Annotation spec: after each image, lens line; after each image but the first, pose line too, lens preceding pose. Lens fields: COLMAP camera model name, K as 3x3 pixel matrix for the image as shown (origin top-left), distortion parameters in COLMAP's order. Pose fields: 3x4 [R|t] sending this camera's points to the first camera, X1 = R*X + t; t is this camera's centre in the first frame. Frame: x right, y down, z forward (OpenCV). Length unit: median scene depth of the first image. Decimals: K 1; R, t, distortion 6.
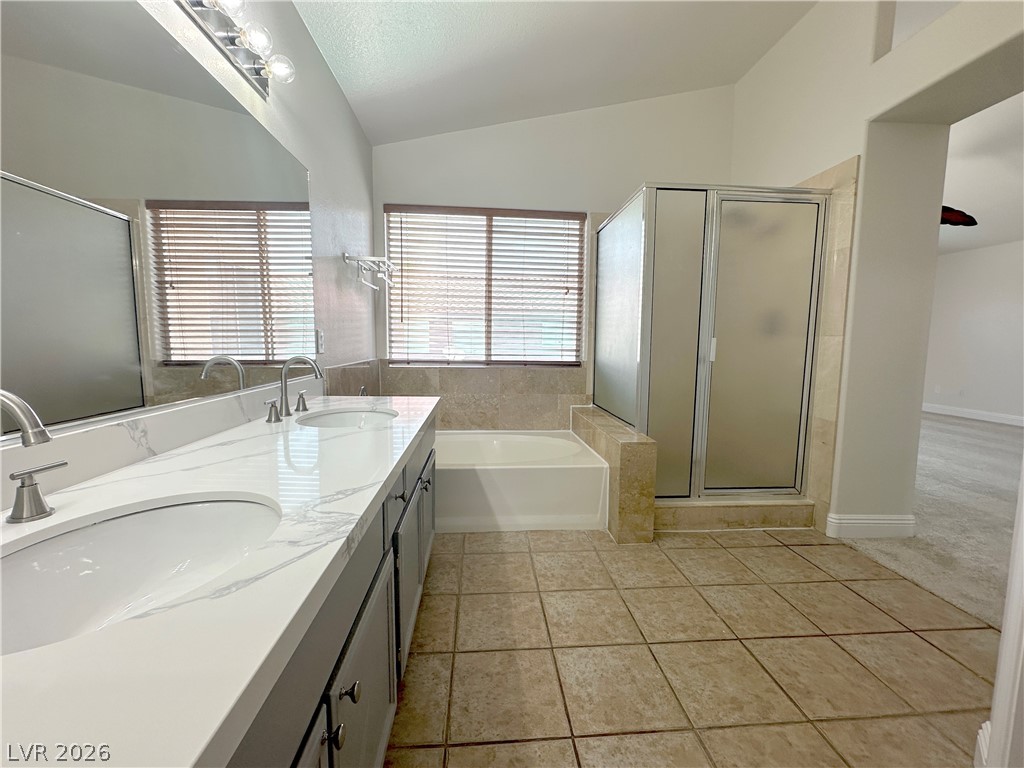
lens RADIAL K [[430.9, 0, 515.2], [0, 430.9, 383.0], [0, 0, 1]] dist [-0.003257, 0.000730]
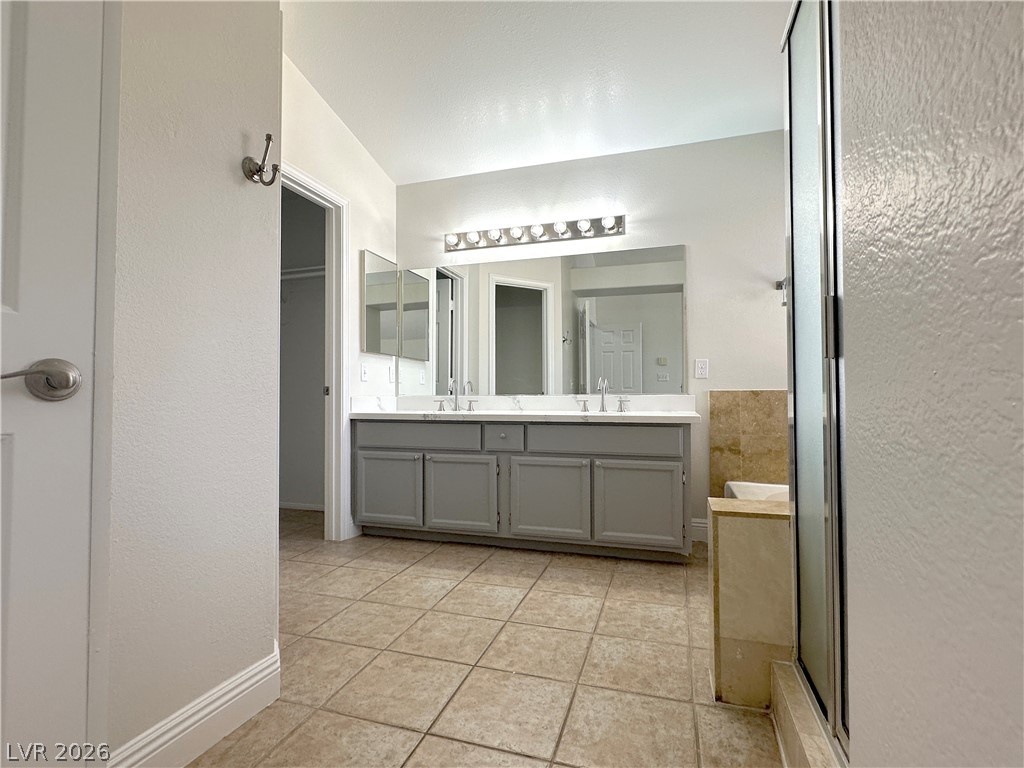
lens RADIAL K [[499.0, 0, 513.7], [0, 499.0, 386.9], [0, 0, 1]] dist [-0.007198, 0.001746]
pose [[-0.377160, -0.028376, -0.925713, 0.965488], [-0.092228, 0.995713, 0.007055, -0.004026], [0.921544, 0.088038, -0.378161, 0.928007]]
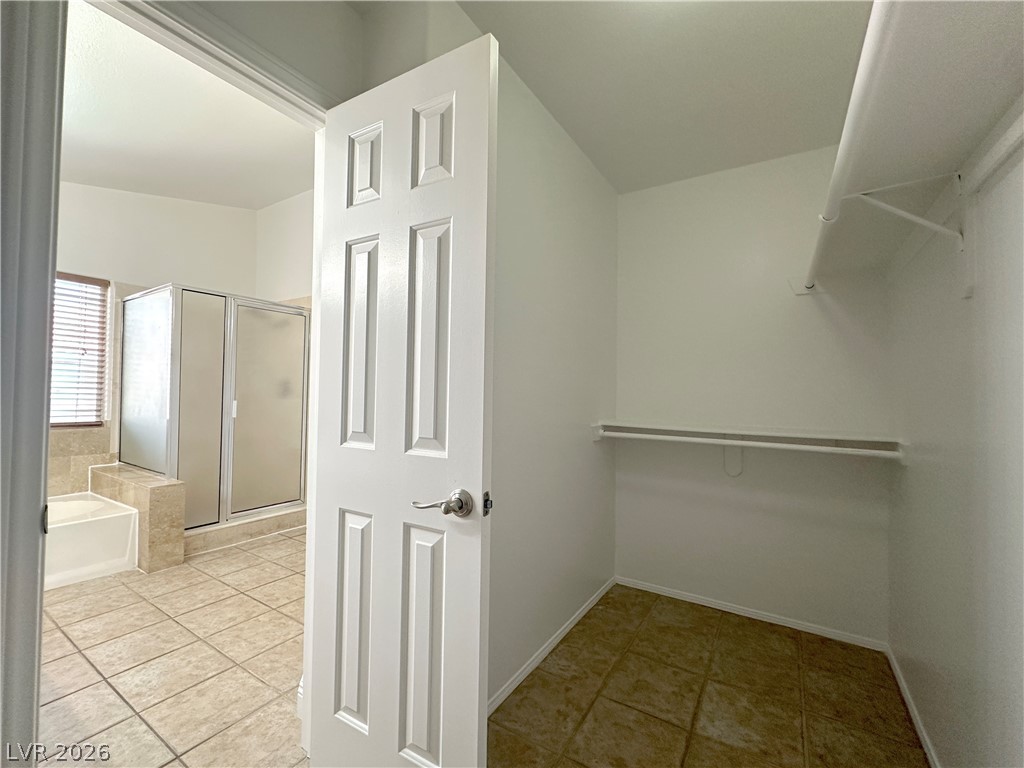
lens RADIAL K [[430.9, 0, 512.5], [0, 430.9, 383.8], [0, 0, 1]] dist [-0.003257, 0.000730]
pose [[0.603446, 0.013443, 0.797290, -0.106287], [0.069474, 0.995169, -0.069363, -0.000231], [-0.794372, 0.097248, 0.599597, -0.551251]]
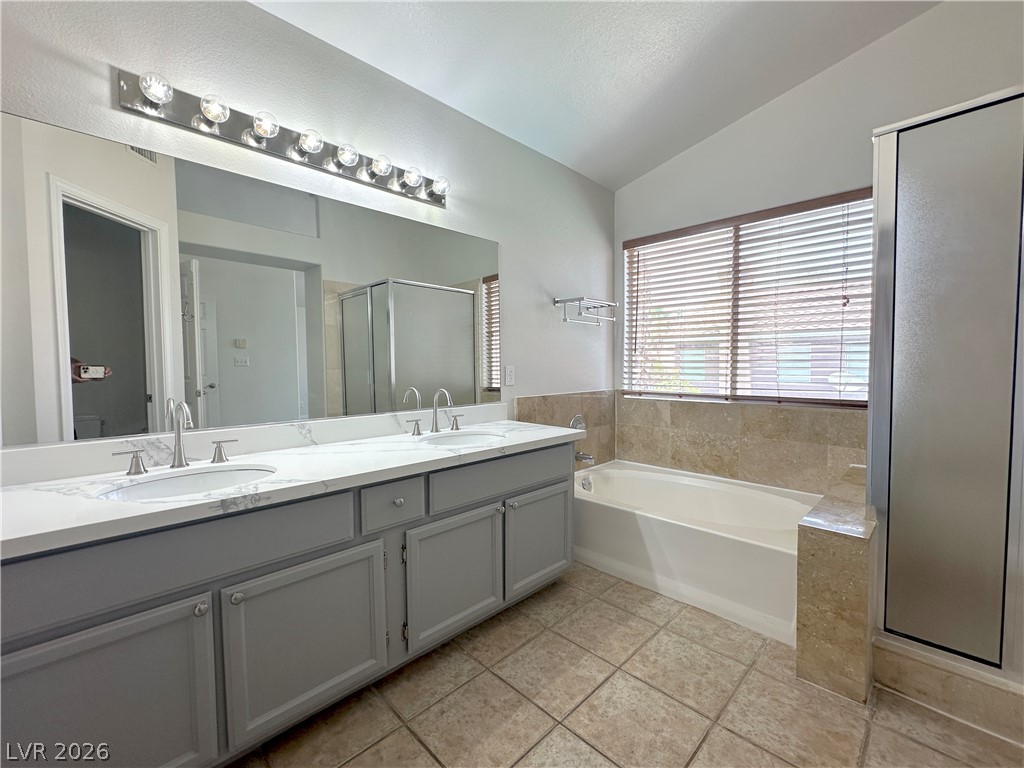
lens RADIAL K [[430.9, 0, 514.9], [0, 430.9, 384.1], [0, 0, 1]] dist [-0.003257, 0.000730]
pose [[0.647284, 0.016256, -0.762076, 0.435910], [-0.060222, 0.997738, -0.029868, -0.032360], [0.759866, 0.065227, 0.646799, 0.193543]]
